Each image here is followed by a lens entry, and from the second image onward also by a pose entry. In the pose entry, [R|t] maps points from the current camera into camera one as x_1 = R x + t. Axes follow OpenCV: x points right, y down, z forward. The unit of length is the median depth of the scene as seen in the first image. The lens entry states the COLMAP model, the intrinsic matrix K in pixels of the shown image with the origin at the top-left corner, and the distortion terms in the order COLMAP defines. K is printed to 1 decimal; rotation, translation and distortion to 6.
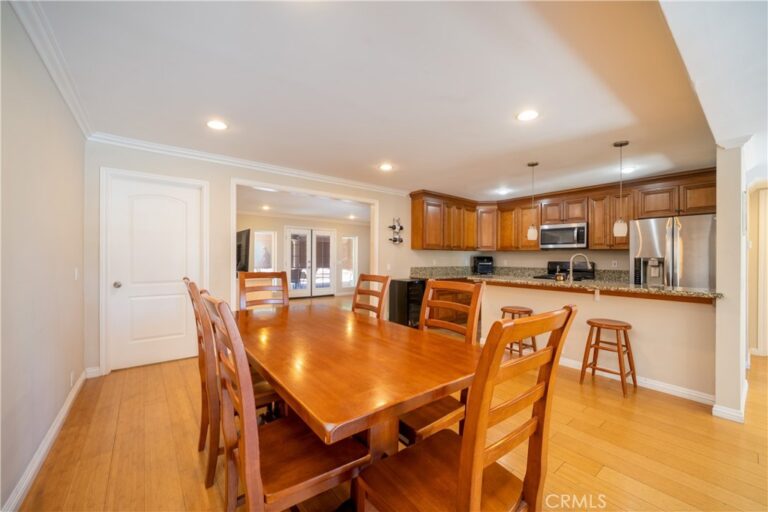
lens RADIAL K [[306.6, 0, 397.4], [0, 306.6, 257.0], [0, 0, 1]] dist [-0.000743, -0.000091]
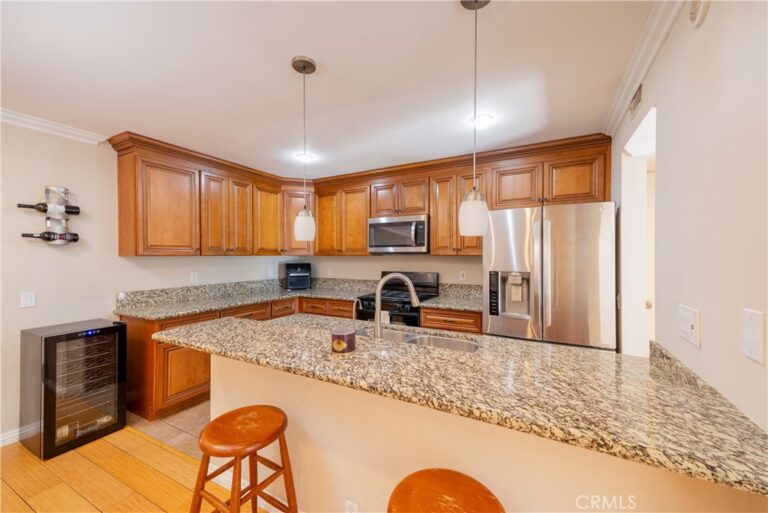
lens RADIAL K [[301.7, 0, 396.3], [0, 301.7, 256.5], [0, 0, 1]] dist [0.016794, -0.000063]
pose [[0.919686, -0.011393, 0.392489, 0.279452], [0.007868, 0.999913, 0.010589, -0.027431], [-0.392576, -0.006650, 0.919696, 0.398112]]
